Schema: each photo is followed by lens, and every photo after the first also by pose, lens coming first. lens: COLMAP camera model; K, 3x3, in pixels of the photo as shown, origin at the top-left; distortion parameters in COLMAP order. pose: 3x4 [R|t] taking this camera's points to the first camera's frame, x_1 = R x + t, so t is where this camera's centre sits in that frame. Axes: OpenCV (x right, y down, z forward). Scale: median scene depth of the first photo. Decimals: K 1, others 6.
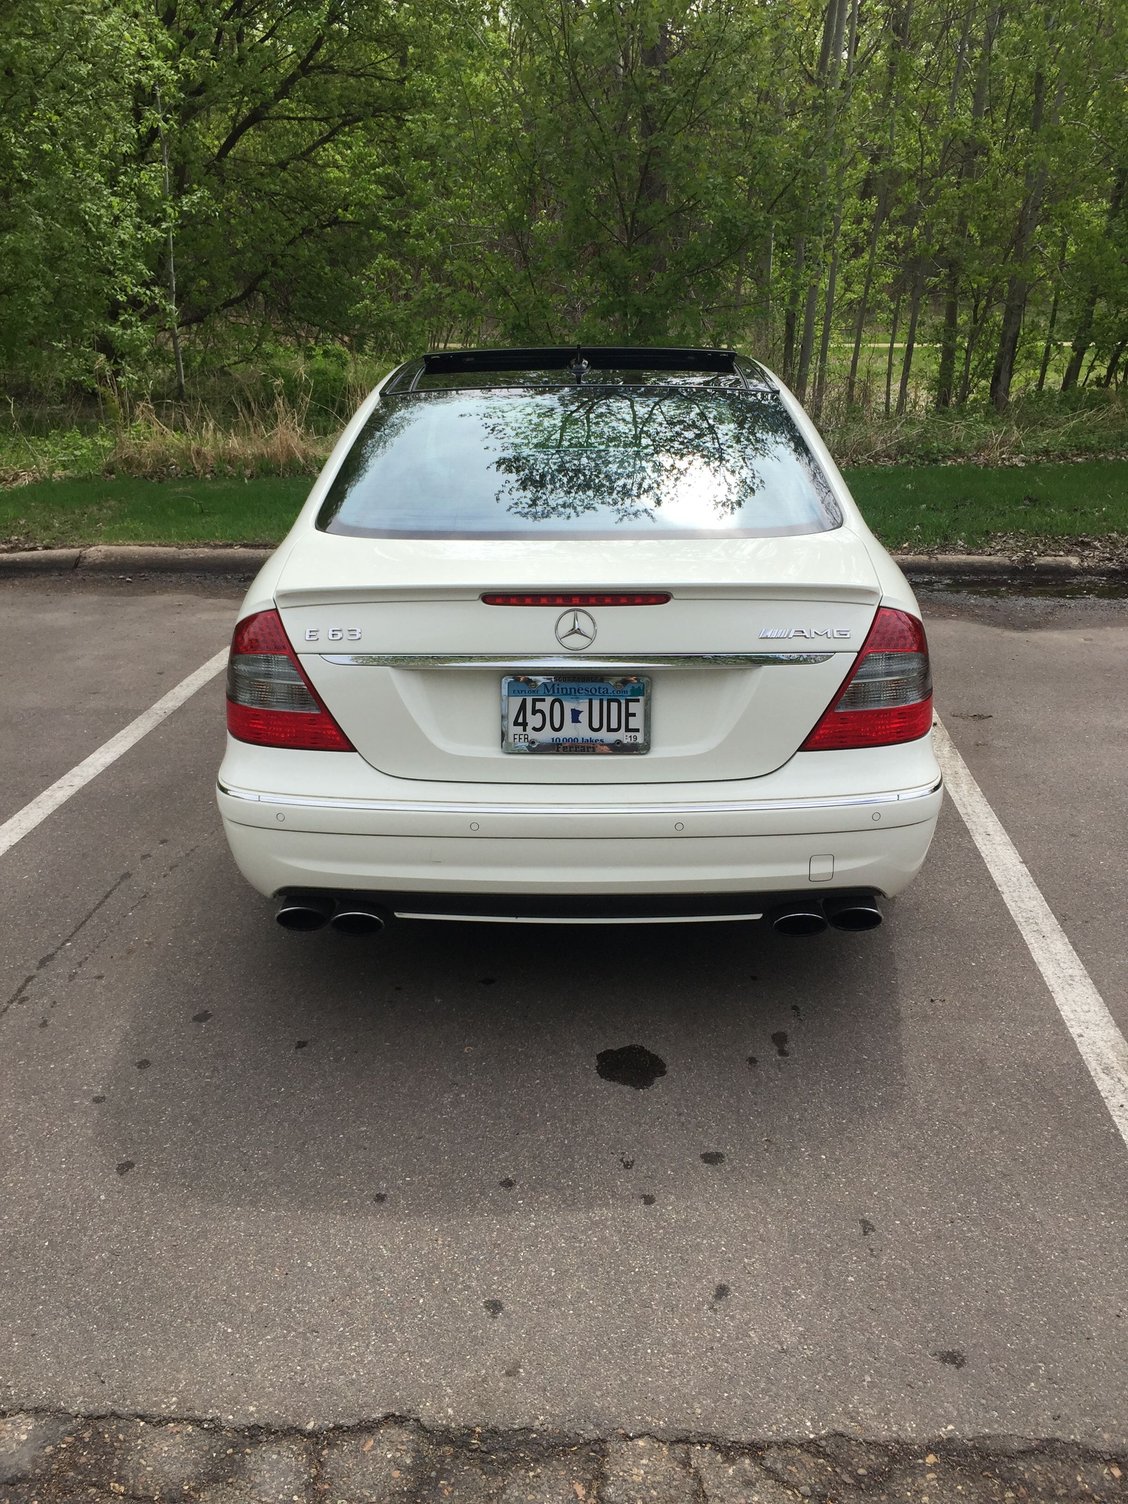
lens RADIAL K [[1286.5, 0, 560.5], [0, 1286.5, 752.5], [0, 0, 1]] dist [0.066164, -0.082550]
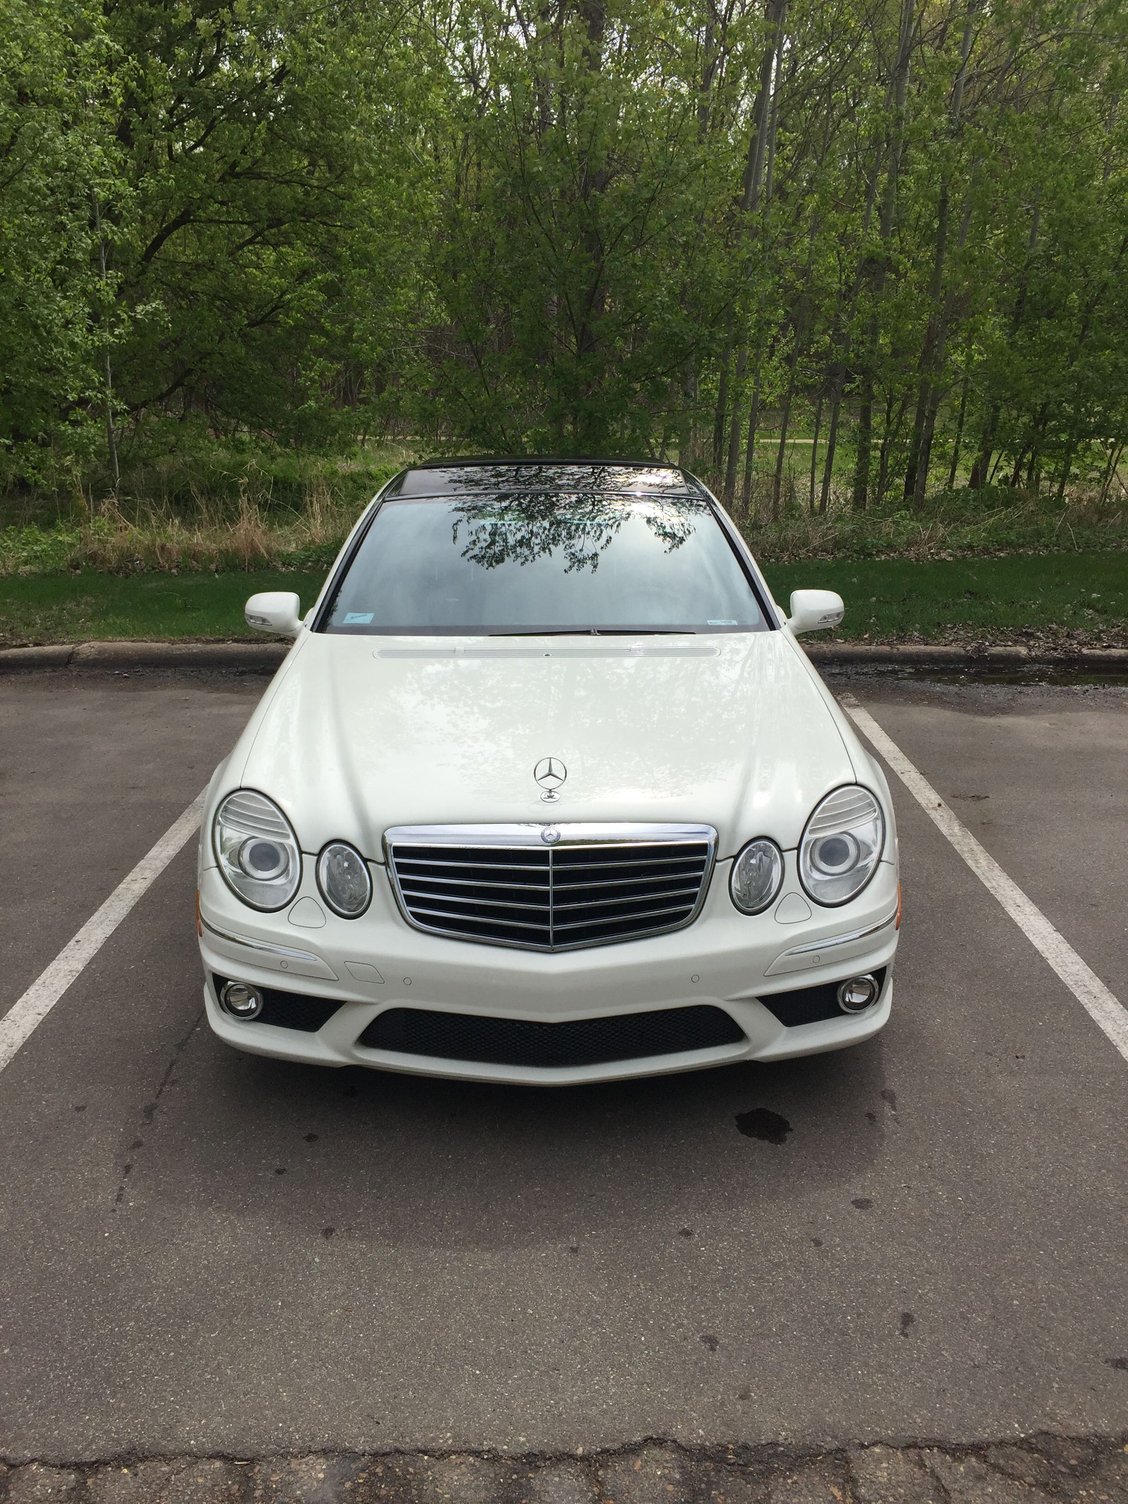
lens RADIAL K [[1286.5, 0, 515.9], [0, 1286.5, 765.7], [0, 0, 1]] dist [0.066164, -0.082550]
pose [[0.997312, -0.015008, 0.071714, -0.156797], [0.018441, 0.998703, -0.047448, -0.010494], [-0.070909, 0.048642, 0.996296, -0.070936]]
